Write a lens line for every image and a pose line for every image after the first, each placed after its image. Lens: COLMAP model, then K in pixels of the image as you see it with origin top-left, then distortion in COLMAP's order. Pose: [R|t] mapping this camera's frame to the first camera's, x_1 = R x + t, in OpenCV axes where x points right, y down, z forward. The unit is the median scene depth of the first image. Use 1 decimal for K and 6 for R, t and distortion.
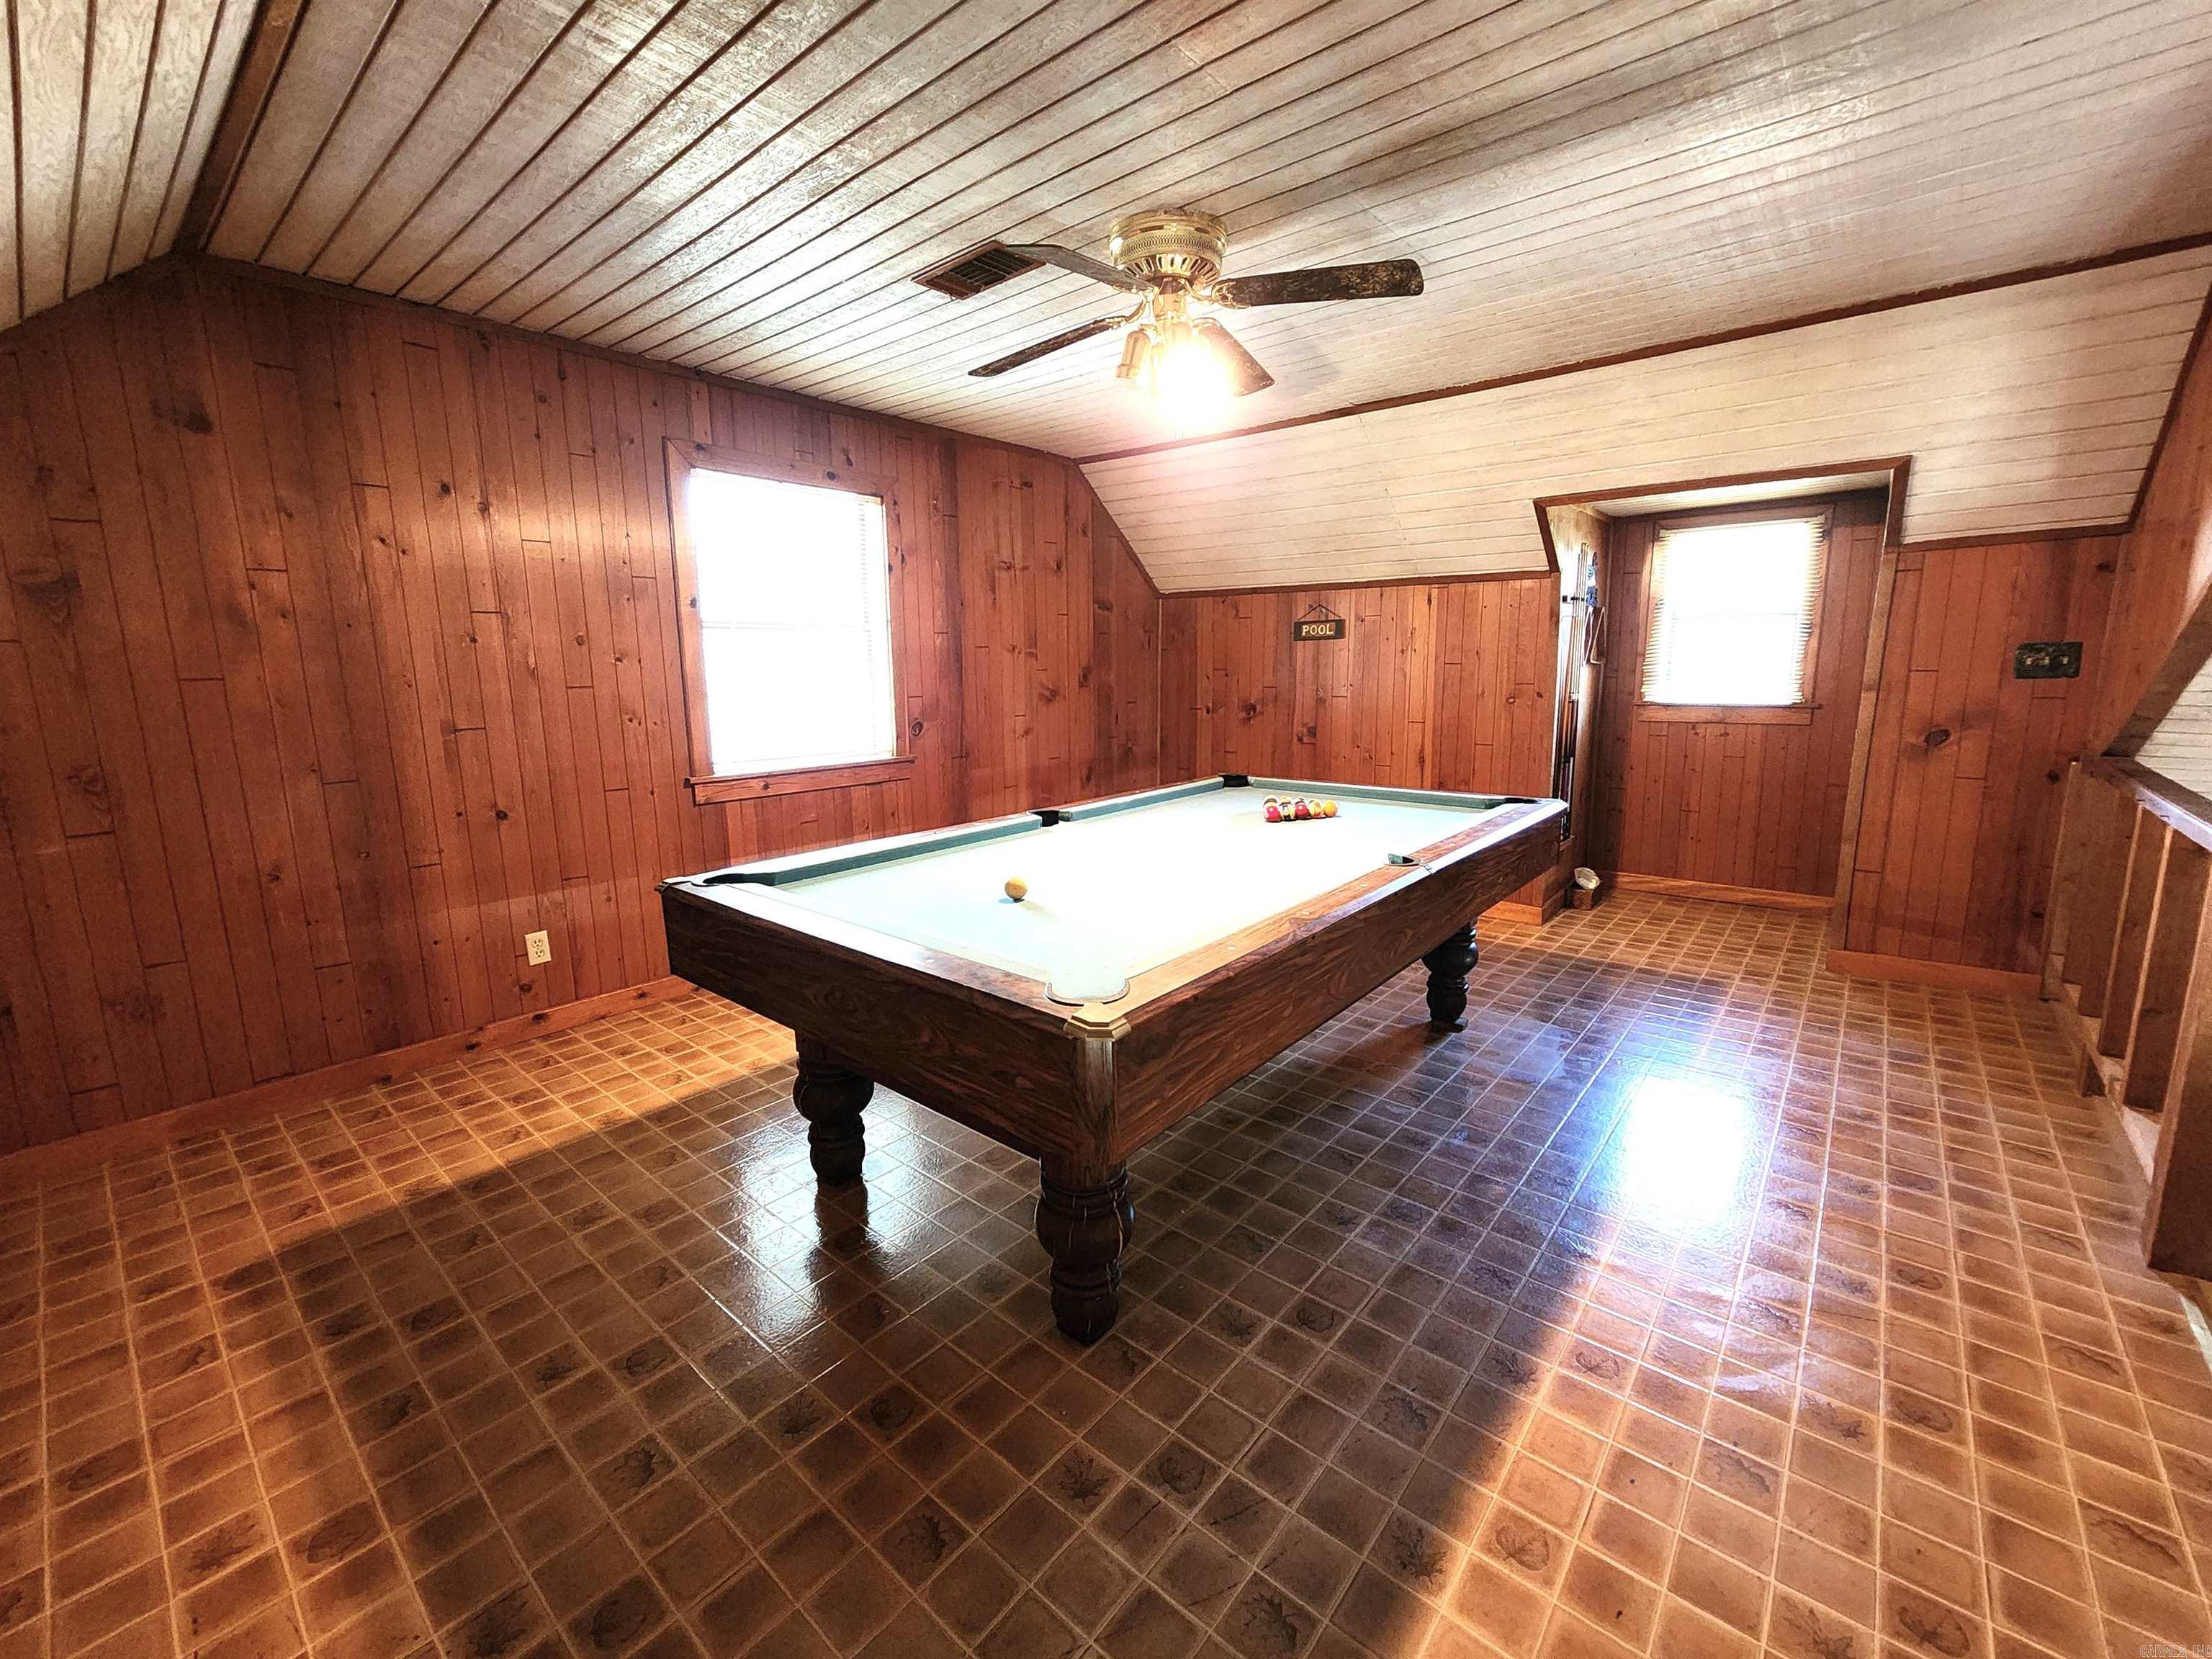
lens RADIAL K [[905.6, 0, 1098.7], [0, 905.6, 821.8], [0, 0, 1]] dist [-0.002961, 0.000813]
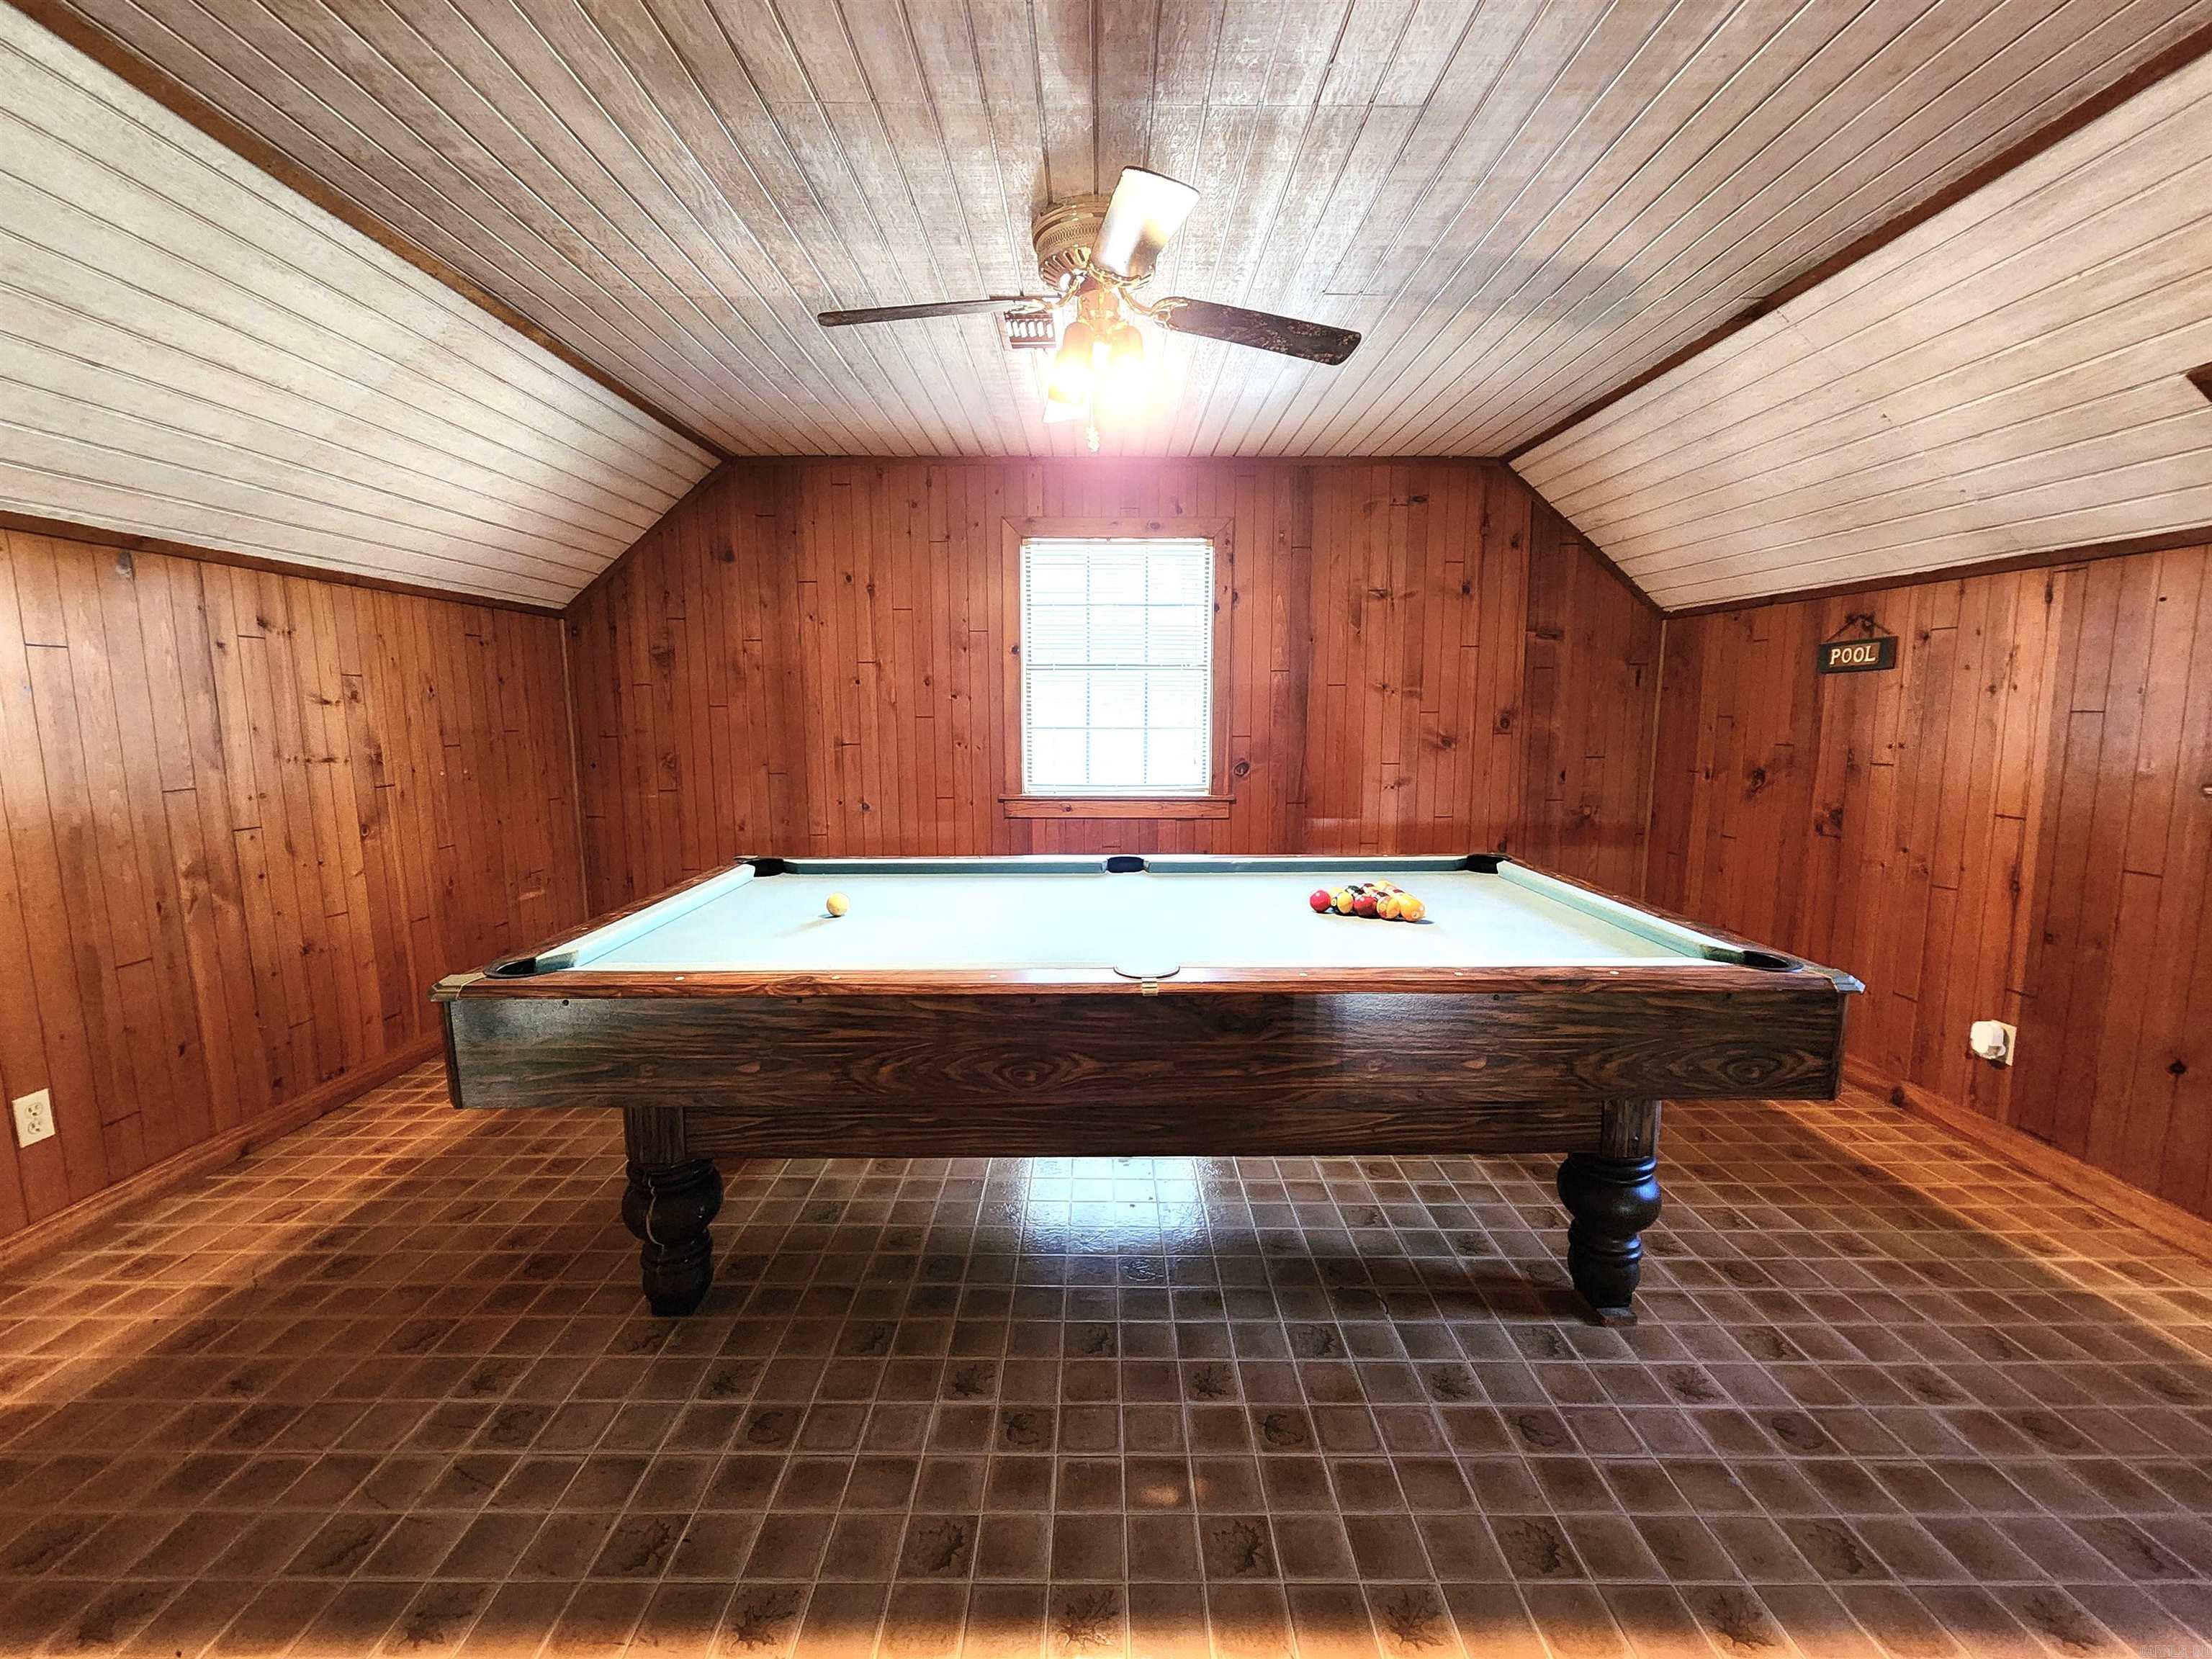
lens RADIAL K [[905.6, 0, 1101.1], [0, 905.6, 819.8], [0, 0, 1]] dist [-0.002961, 0.000813]
pose [[0.651000, 0.105614, -0.751695, 0.434783], [-0.141217, 0.989837, 0.016774, -0.042918], [0.745827, 0.095232, 0.659298, 0.246169]]
